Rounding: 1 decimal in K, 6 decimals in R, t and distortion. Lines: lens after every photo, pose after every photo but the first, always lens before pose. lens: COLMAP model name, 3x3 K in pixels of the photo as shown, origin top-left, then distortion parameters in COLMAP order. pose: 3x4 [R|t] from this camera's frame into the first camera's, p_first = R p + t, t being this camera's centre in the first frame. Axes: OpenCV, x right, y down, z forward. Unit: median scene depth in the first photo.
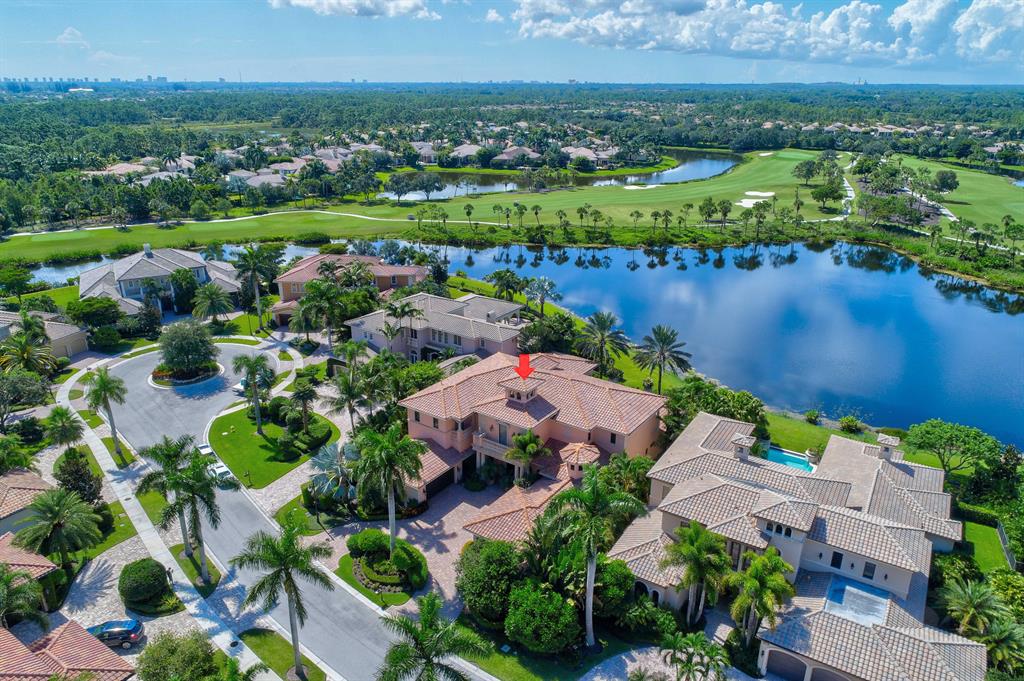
lens RADIAL K [[693.4, 0, 512.0], [0, 693.4, 340.5], [0, 0, 1]] dist [-0.000057, -0.001364]
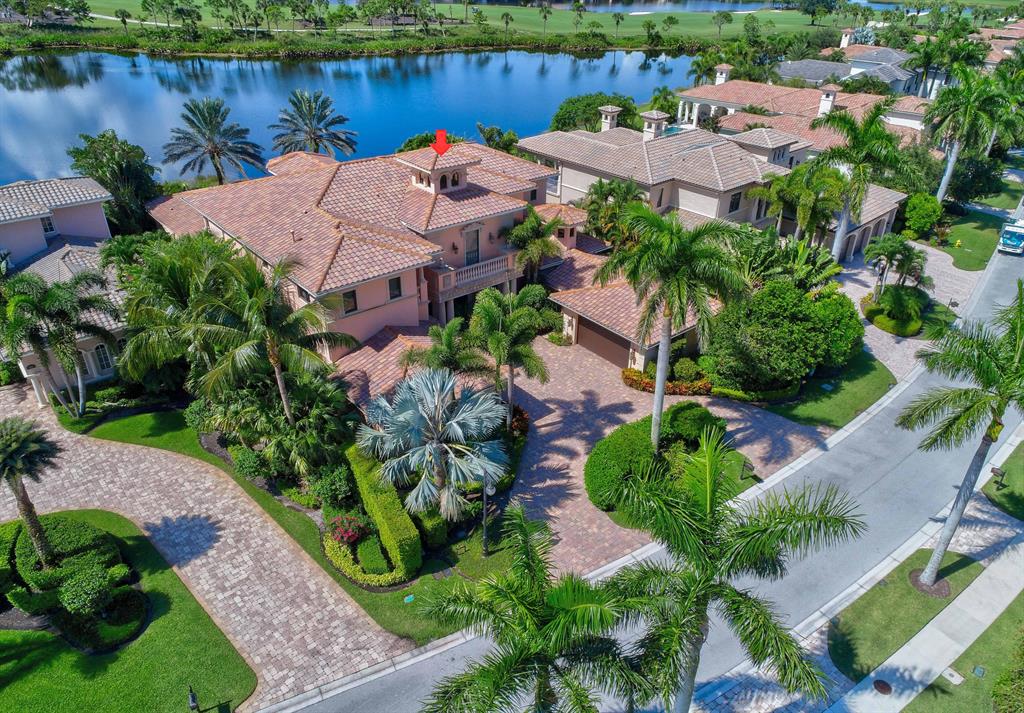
lens RADIAL K [[724.8, 0, 529.8], [0, 724.8, 360.9], [0, 0, 1]] dist [0.000679, -0.004158]
pose [[0.234667, -0.497064, 0.835380, -0.210117], [0.319367, 0.851096, 0.416702, -0.008955], [-0.918116, 0.169006, 0.358469, 0.278091]]
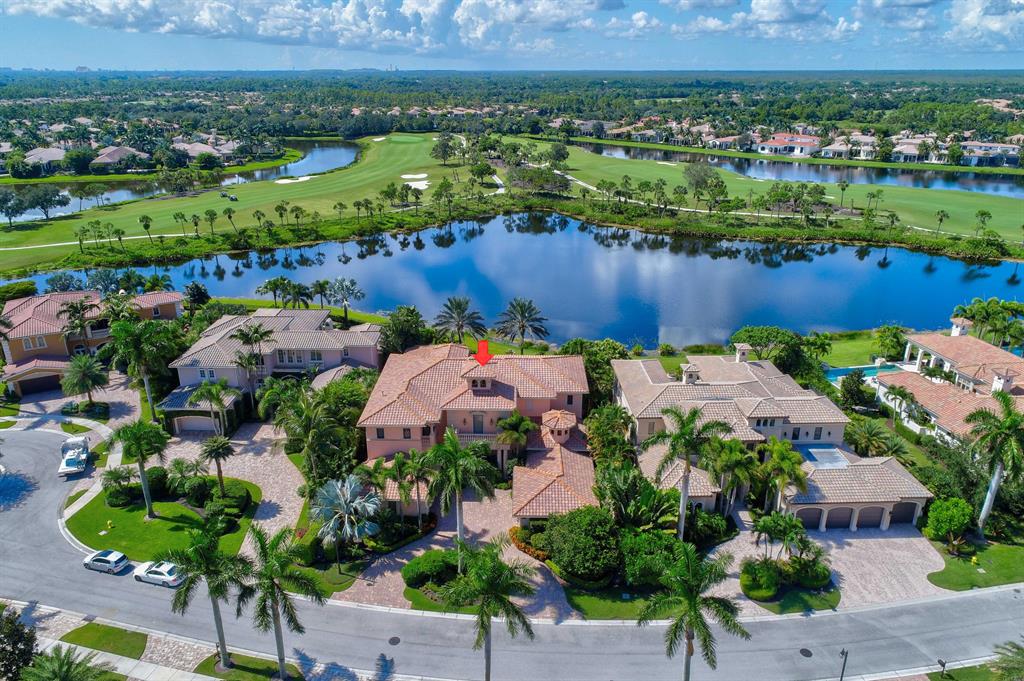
lens RADIAL K [[703.3, 0, 513.4], [0, 703.3, 349.1], [0, 0, 1]] dist [0.002805, -0.000415]
pose [[0.823856, -0.213539, 0.525035, -0.178594], [0.201914, 0.976117, 0.080167, -0.015524], [-0.529615, 0.039966, 0.847296, 0.040010]]
